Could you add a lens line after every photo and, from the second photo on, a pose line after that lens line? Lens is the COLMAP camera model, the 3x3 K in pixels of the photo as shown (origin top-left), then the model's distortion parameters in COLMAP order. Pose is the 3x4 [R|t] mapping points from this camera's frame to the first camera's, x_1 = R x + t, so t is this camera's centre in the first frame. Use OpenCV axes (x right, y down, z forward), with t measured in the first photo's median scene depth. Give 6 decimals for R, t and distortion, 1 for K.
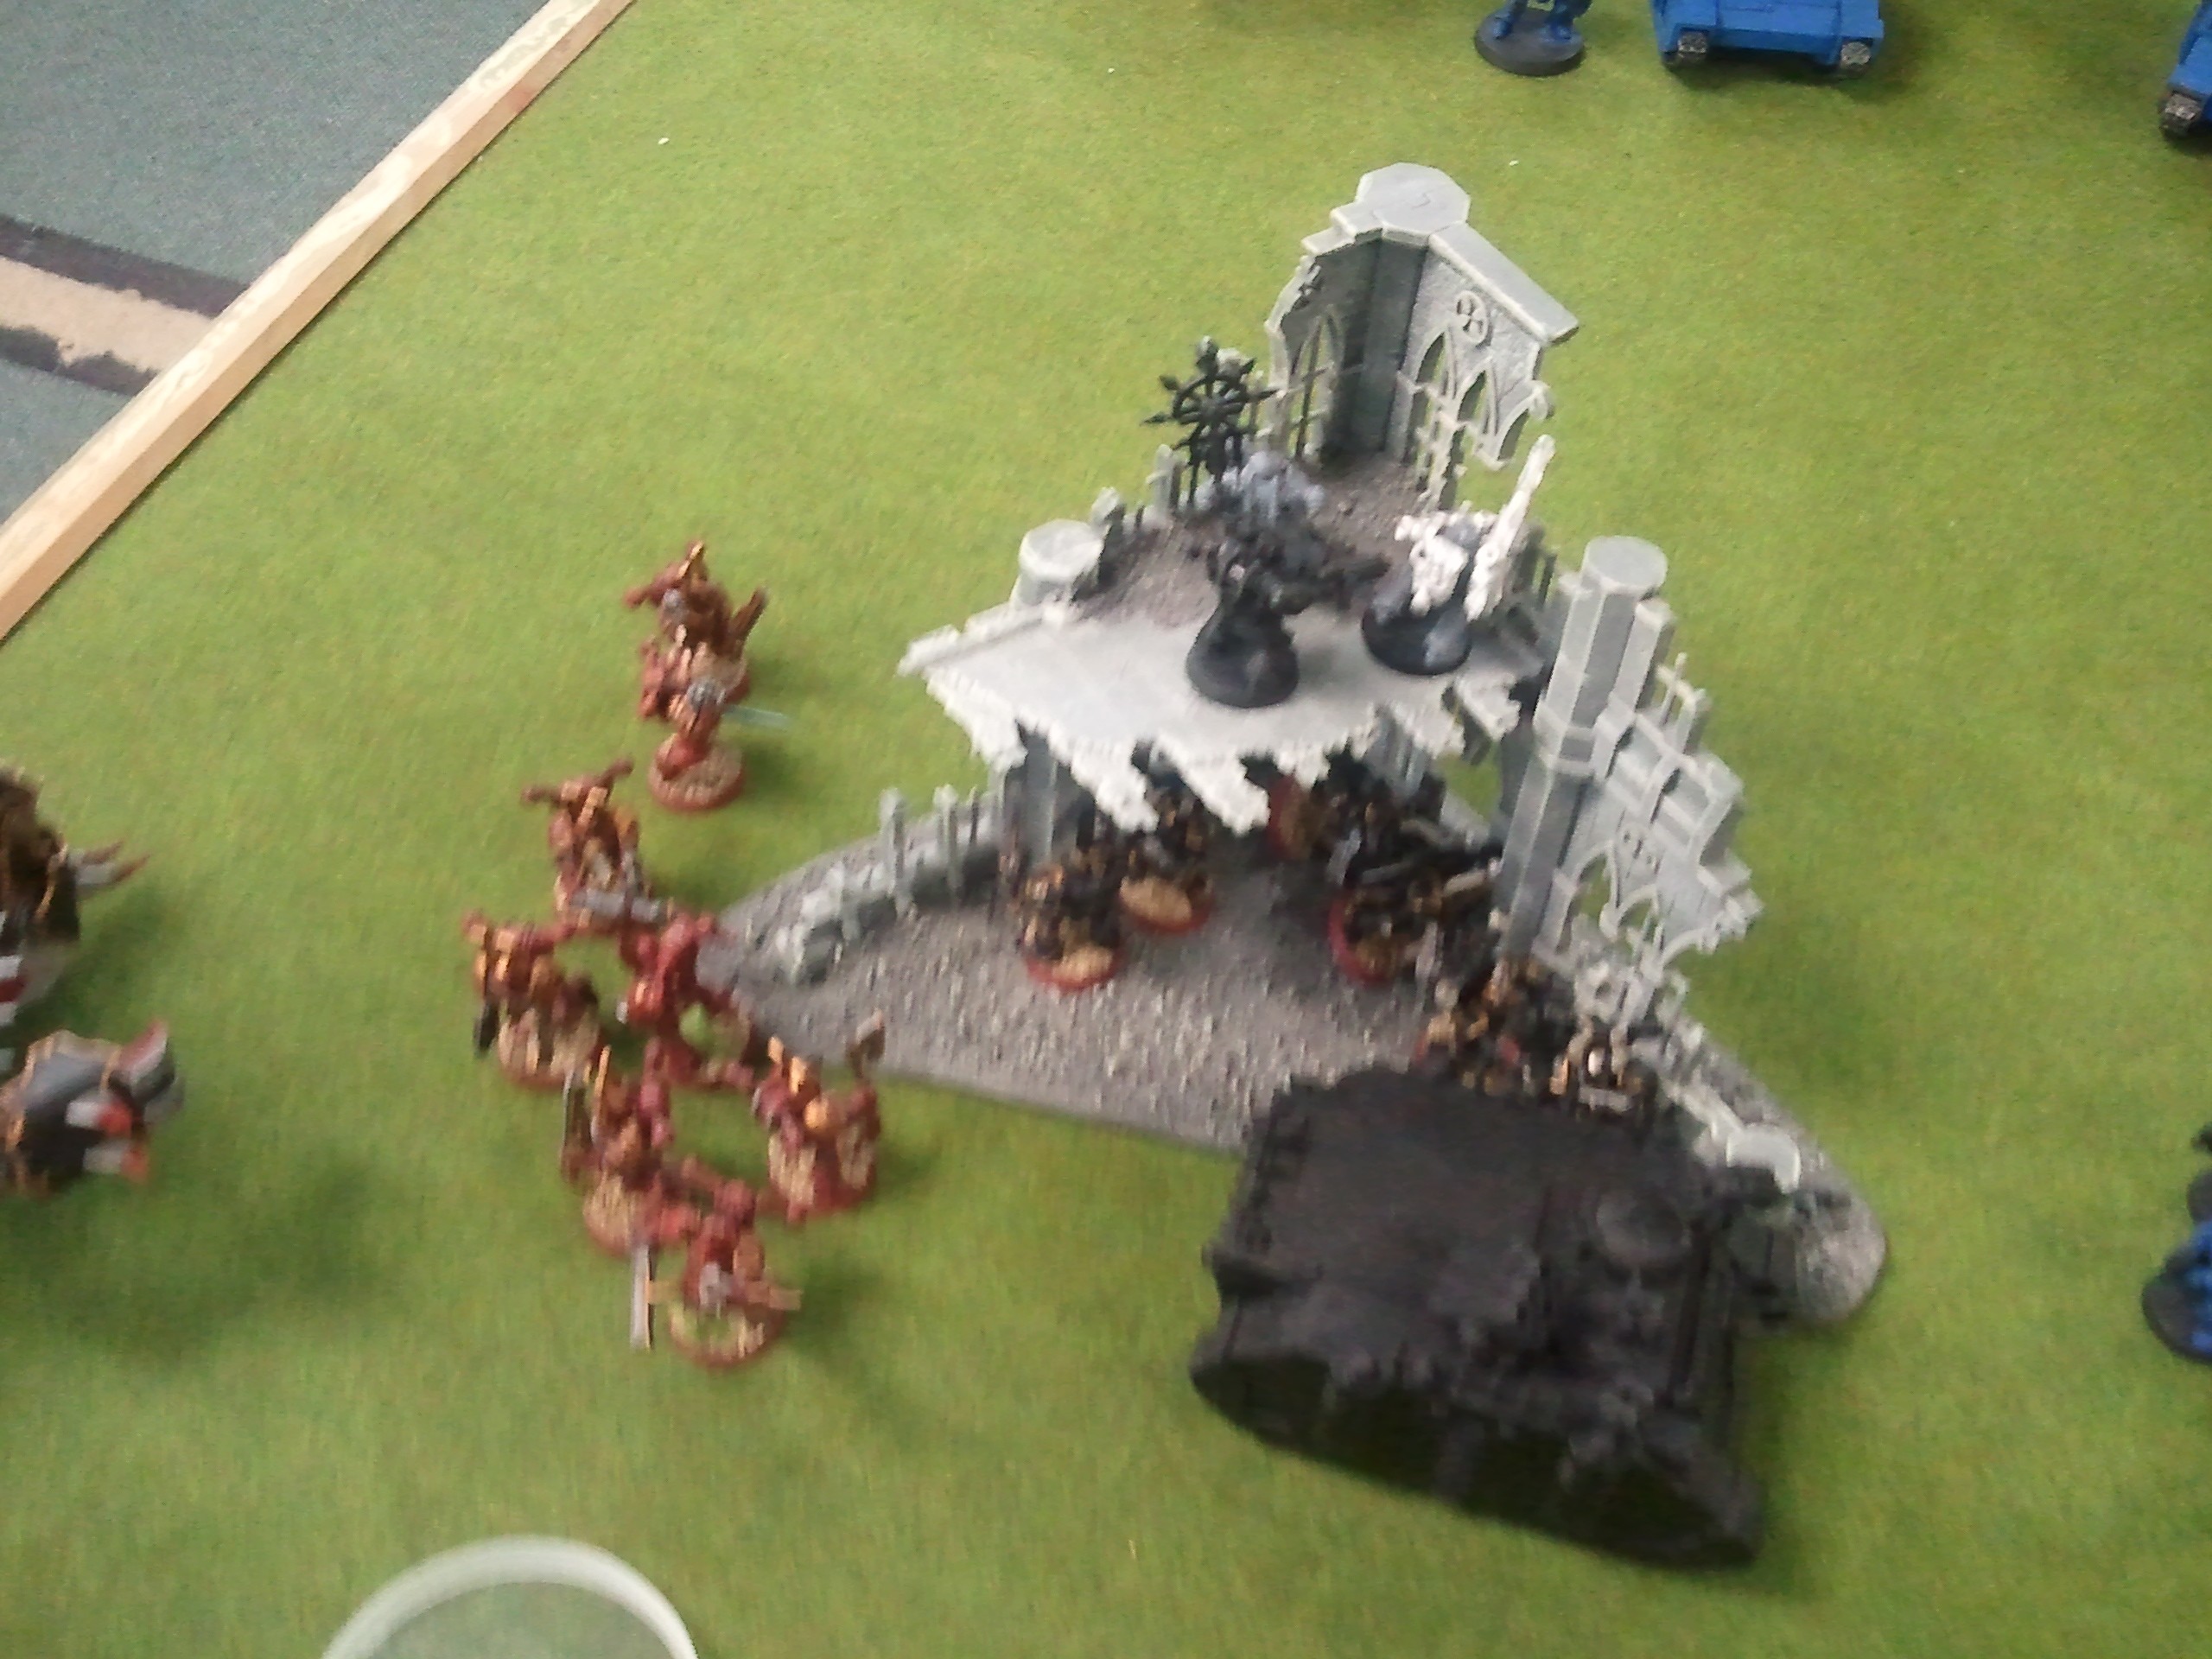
lens RADIAL K [[2305.0, 0, 1096.5], [0, 2305.0, 792.8], [0, 0, 1]] dist [0.013559, -0.170808]
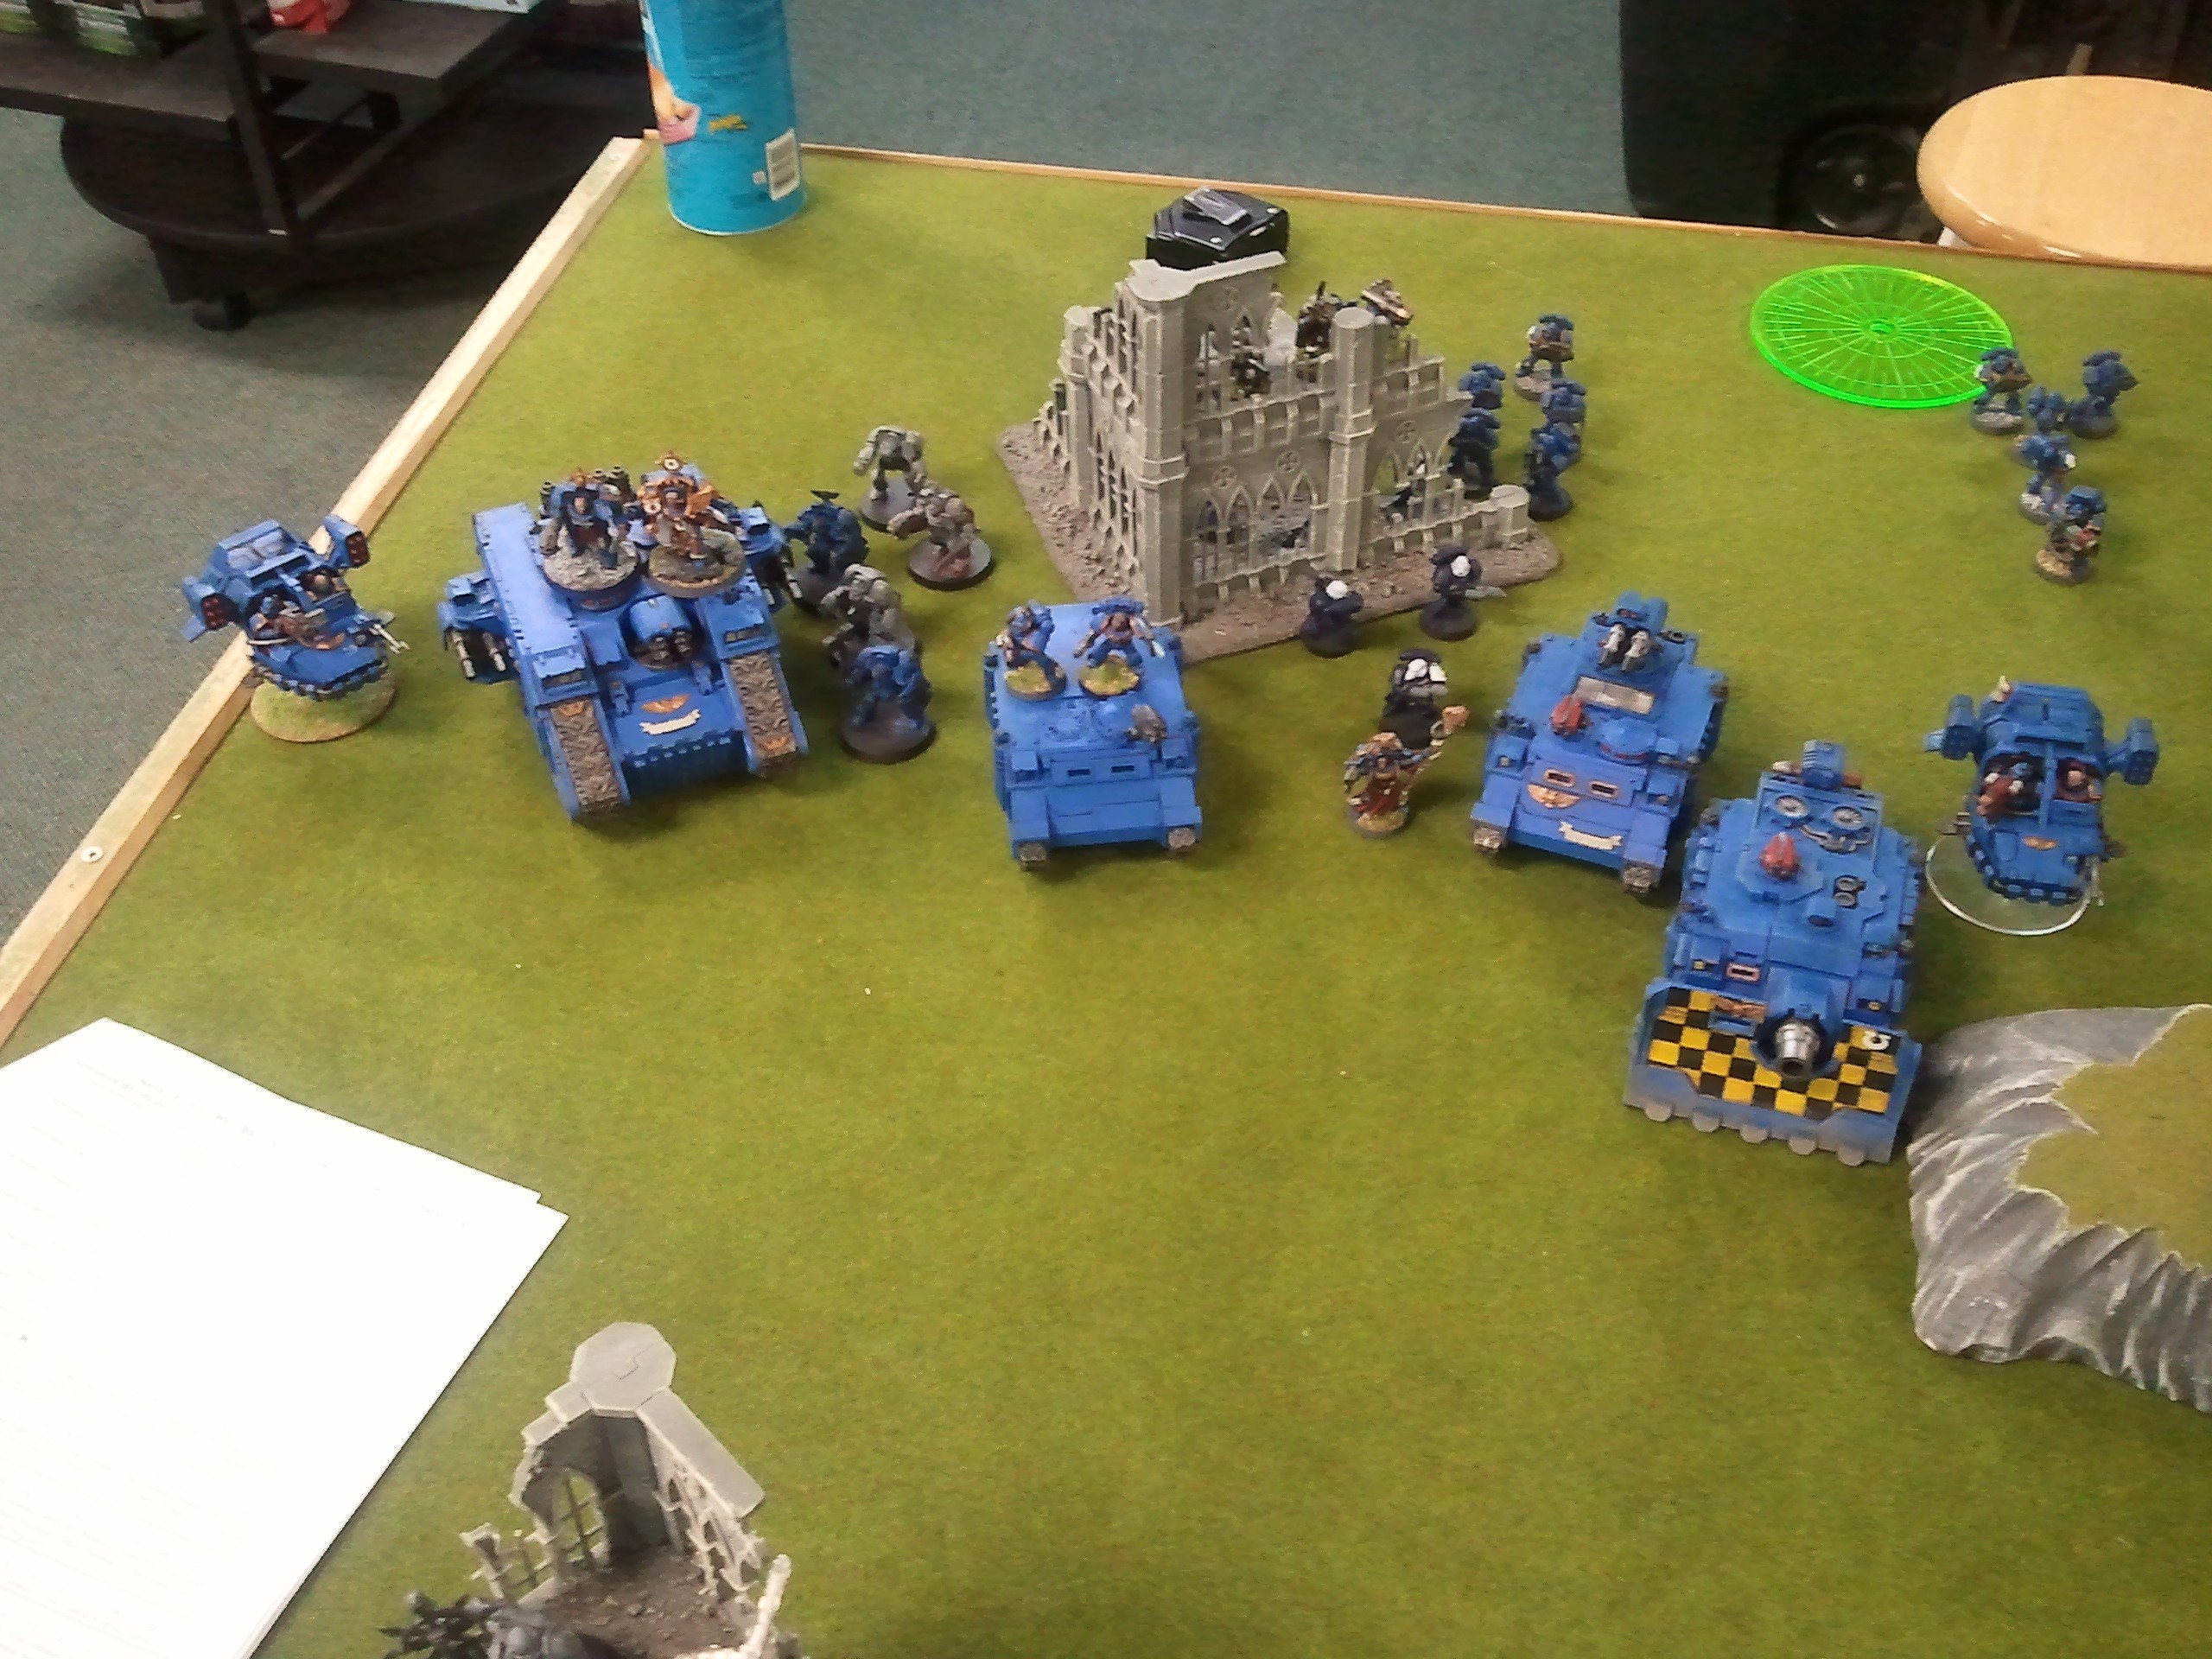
lens RADIAL K [[2275.7, 0, 1070.8], [0, 2275.7, 840.5], [0, 0, 1]] dist [0.033292, -0.347109]
pose [[0.981486, -0.162858, 0.100810, 0.269659], [0.175112, 0.976215, -0.127825, -0.316098], [-0.077595, 0.143111, 0.986660, -0.117329]]
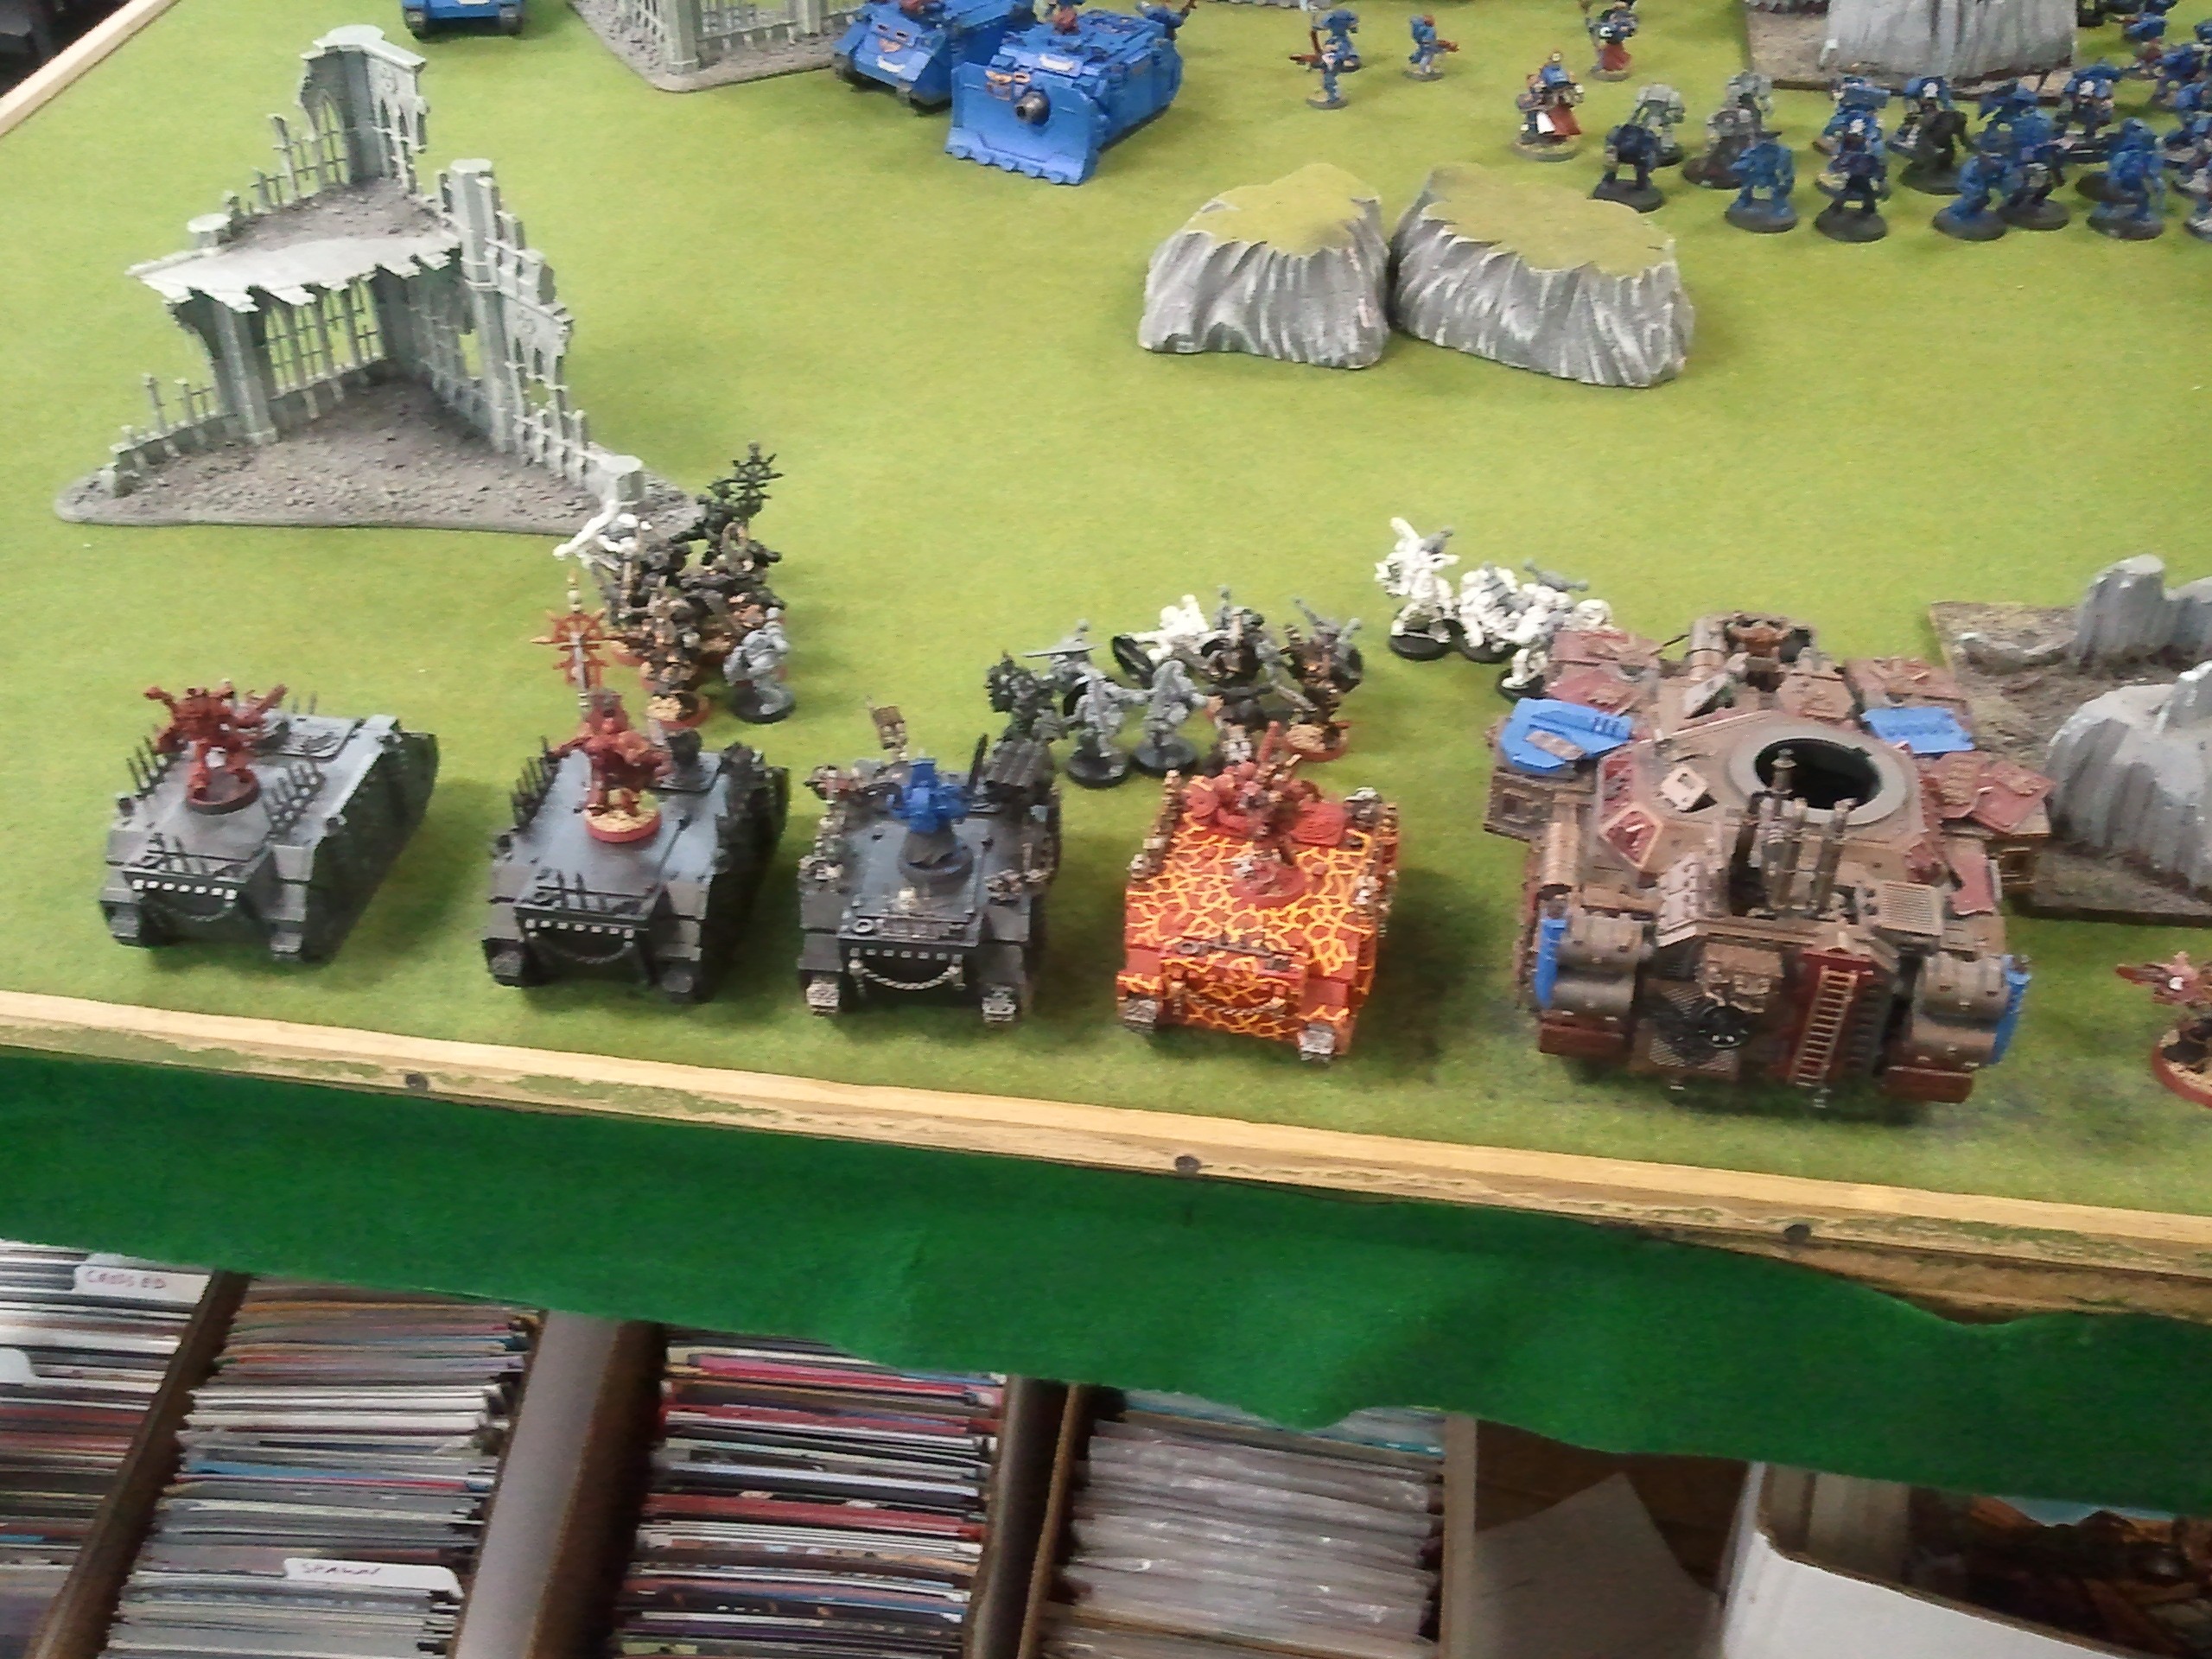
lens RADIAL K [[2305.0, 0, 1096.5], [0, 2305.0, 792.8], [0, 0, 1]] dist [0.013559, -0.170808]
pose [[0.967576, -0.177483, 0.179709, 0.282303], [0.208855, 0.962326, -0.174095, 0.871294], [-0.142040, 0.205984, 0.968192, -0.925034]]
